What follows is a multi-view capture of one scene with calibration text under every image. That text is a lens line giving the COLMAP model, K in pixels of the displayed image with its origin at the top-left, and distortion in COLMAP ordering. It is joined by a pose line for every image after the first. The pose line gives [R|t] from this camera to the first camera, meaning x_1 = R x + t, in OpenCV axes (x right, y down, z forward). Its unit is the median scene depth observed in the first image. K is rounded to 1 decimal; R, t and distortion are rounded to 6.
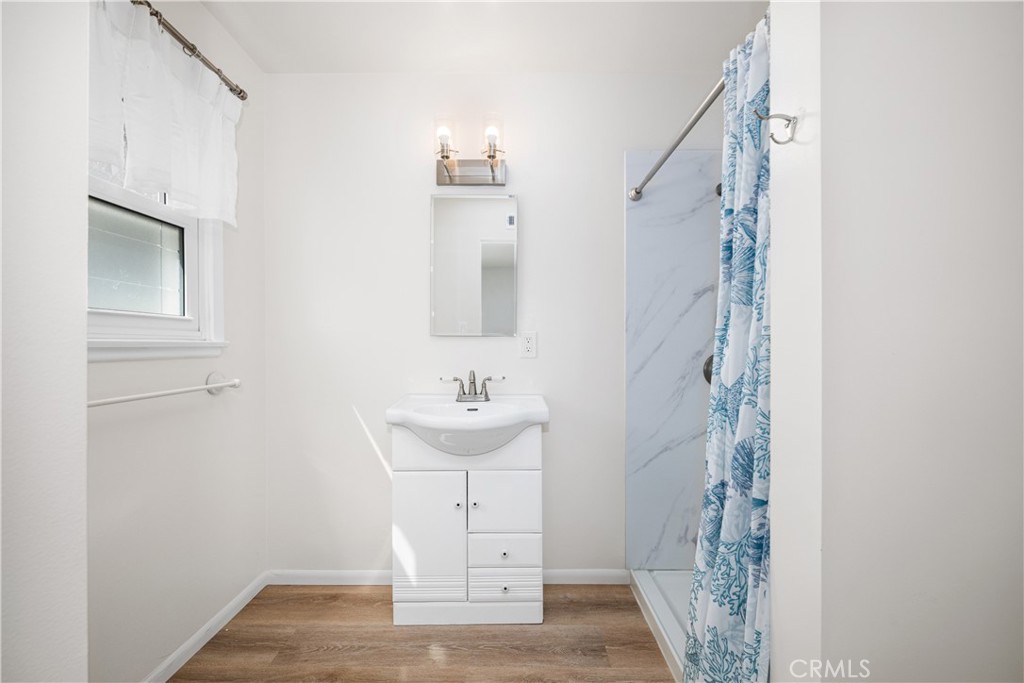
lens RADIAL K [[414.3, 0, 509.9], [0, 414.3, 337.4], [0, 0, 1]] dist [-0.001201, -0.000008]
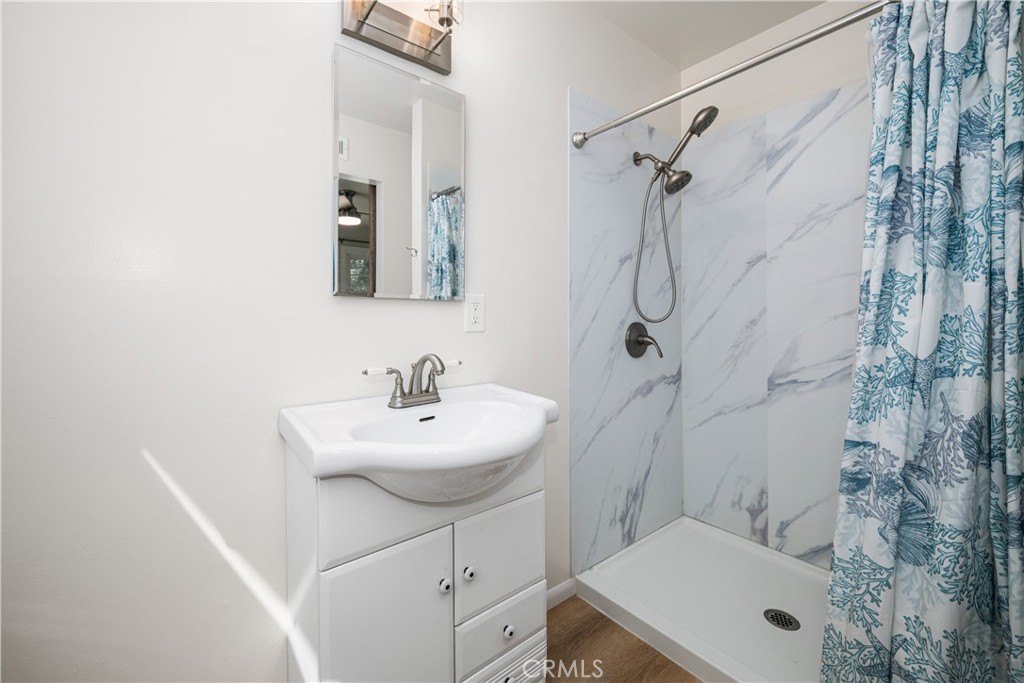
lens RADIAL K [[422.8, 0, 514.7], [0, 422.8, 309.9], [0, 0, 1]] dist [0.000175, 0.000097]
pose [[0.772267, 0.008195, 0.635245, -0.377401], [-0.010308, 0.999947, -0.000367, 0.011818], [-0.635214, -0.006265, 0.772311, 0.419282]]
